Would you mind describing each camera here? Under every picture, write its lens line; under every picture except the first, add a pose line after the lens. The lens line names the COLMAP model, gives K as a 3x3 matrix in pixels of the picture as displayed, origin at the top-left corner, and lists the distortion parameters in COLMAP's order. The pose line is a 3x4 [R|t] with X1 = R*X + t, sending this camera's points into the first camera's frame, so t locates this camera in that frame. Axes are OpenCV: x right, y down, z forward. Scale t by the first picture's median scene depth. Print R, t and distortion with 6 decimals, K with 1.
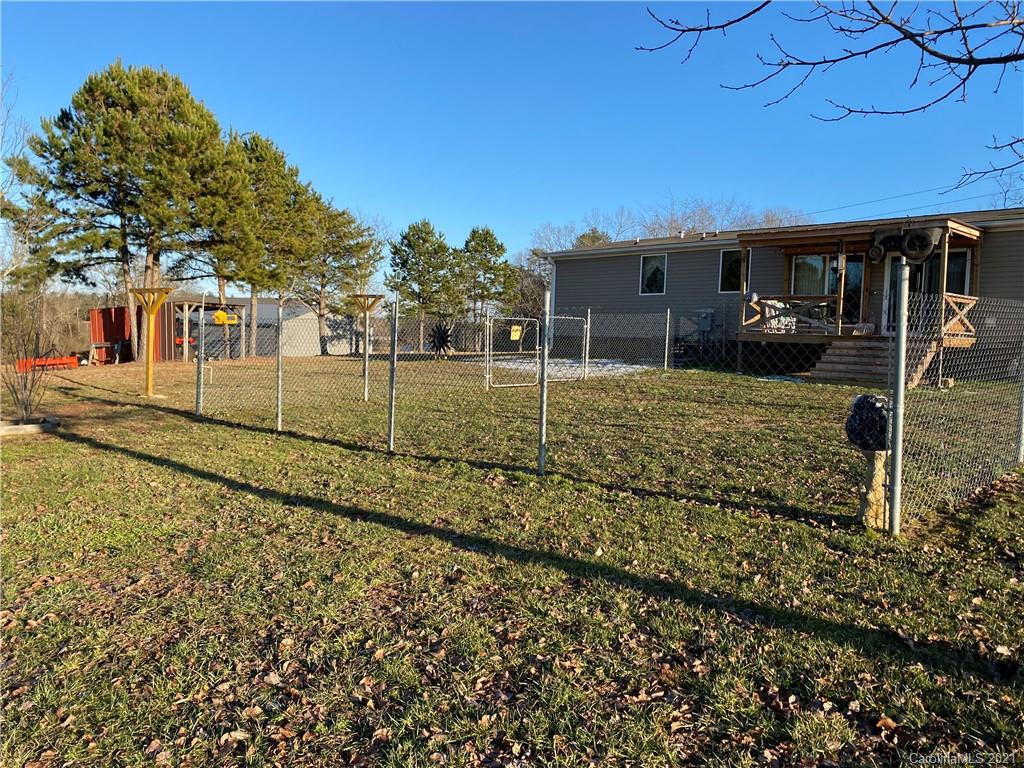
lens RADIAL K [[757.7, 0, 512.0], [0, 757.7, 384.0], [0, 0, 1]] dist [0.006716, 0.001575]
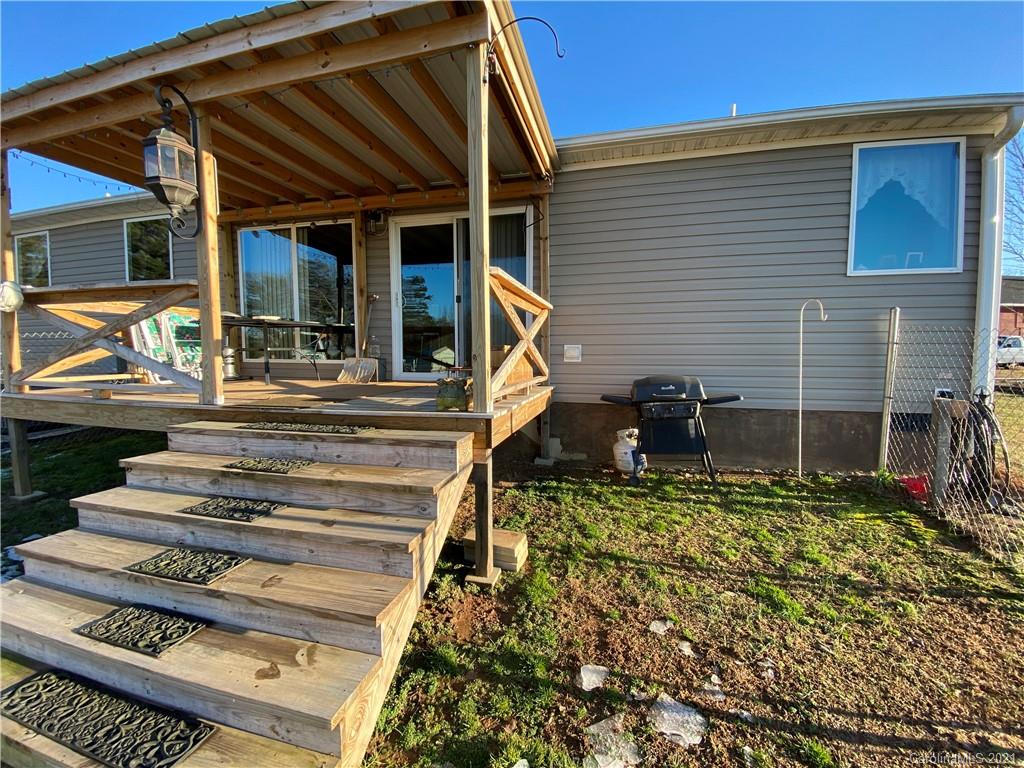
lens RADIAL K [[413.4, 0, 512.0], [0, 413.4, 384.0], [0, 0, 1]] dist [0.040254, -0.023235]
pose [[0.853790, -0.069154, 0.516005, 0.406558], [0.058849, 0.997606, 0.036323, -0.066675], [-0.517281, -0.000646, 0.855815, 0.708297]]
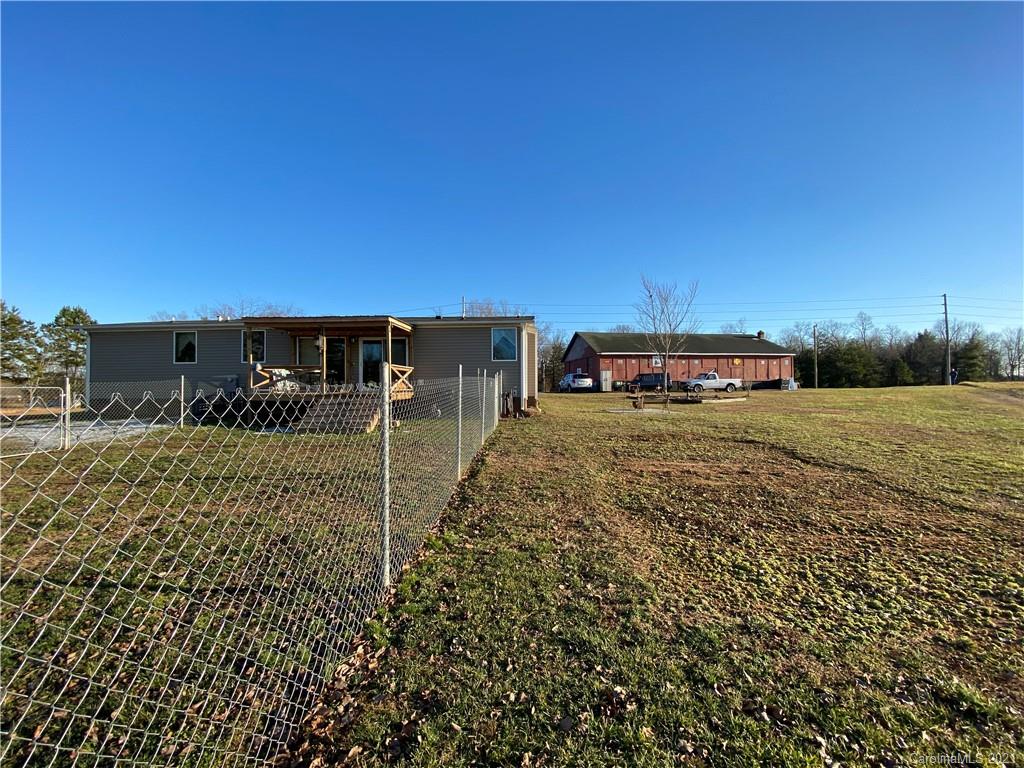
lens RADIAL K [[413.4, 0, 512.0], [0, 413.4, 384.0], [0, 0, 1]] dist [0.040254, -0.023235]
pose [[0.739474, -0.024982, 0.672722, 0.157234], [0.070723, 0.996664, -0.040730, -0.025246], [-0.669460, 0.077696, 0.738774, 0.188066]]
